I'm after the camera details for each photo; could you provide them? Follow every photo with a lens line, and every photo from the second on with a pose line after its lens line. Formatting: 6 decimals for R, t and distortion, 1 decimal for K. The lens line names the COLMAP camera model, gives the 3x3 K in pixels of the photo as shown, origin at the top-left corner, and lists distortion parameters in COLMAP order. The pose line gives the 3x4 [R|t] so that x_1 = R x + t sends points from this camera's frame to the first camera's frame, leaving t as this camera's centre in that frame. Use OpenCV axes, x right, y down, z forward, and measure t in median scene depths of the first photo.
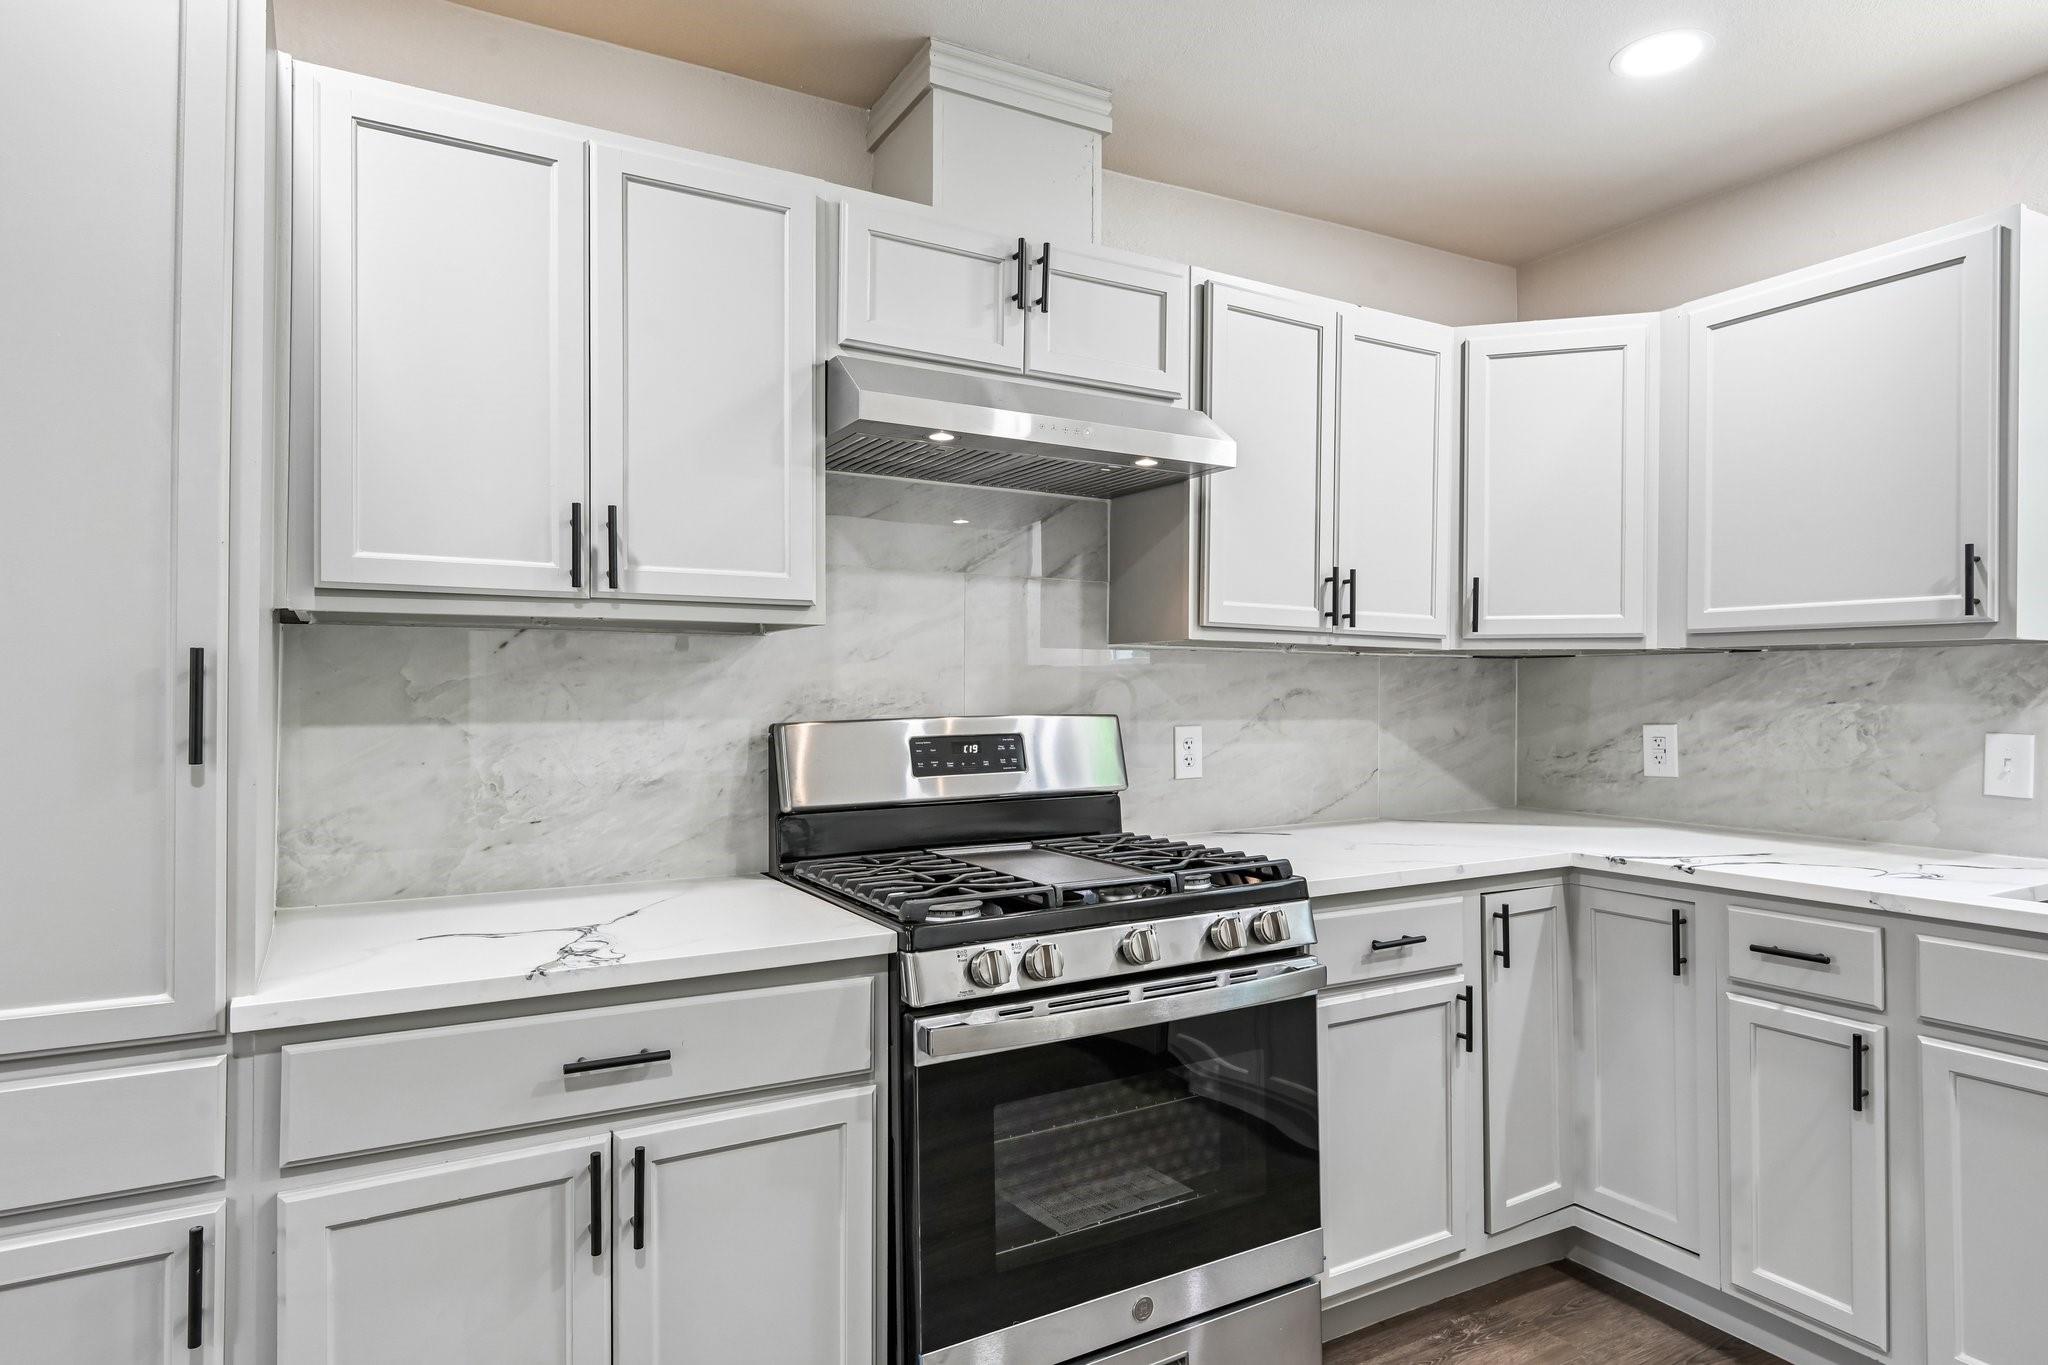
lens RADIAL K [[1162.5, 0, 997.8], [0, 1162.5, 687.3], [0, 0, 1]] dist [0.004558, -0.003311]
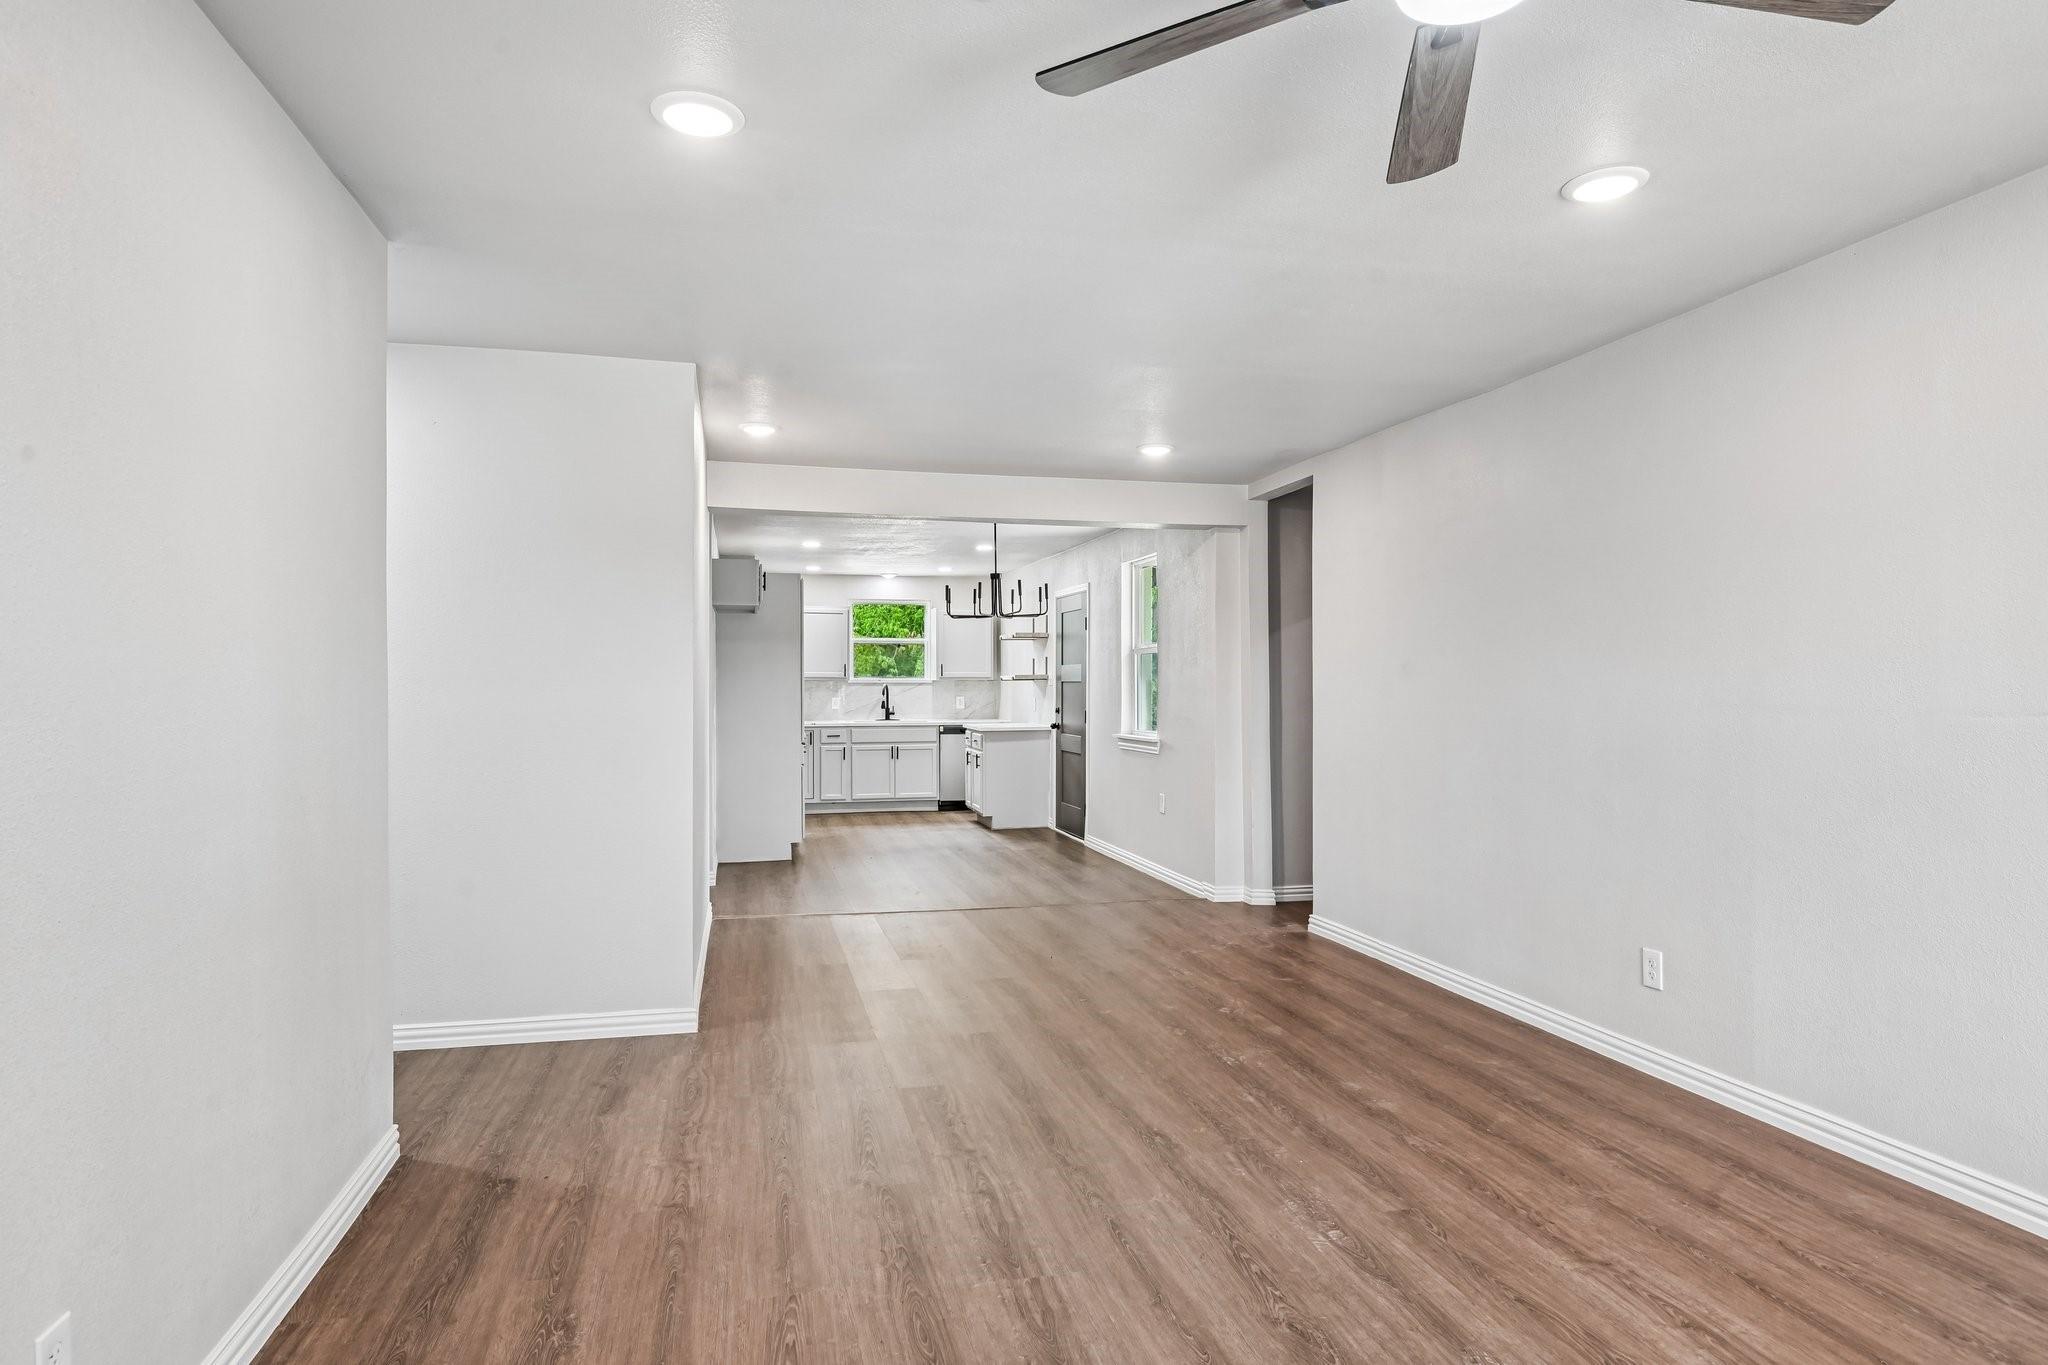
lens RADIAL K [[1162.5, 0, 1004.4], [0, 1162.5, 683.9], [0, 0, 1]] dist [0.004558, -0.003311]
pose [[0.282700, 0.000662, 0.959208, -3.883683], [-0.007021, 0.999974, 0.001379, -0.033419], [-0.959183, -0.007125, 0.282697, -1.204500]]
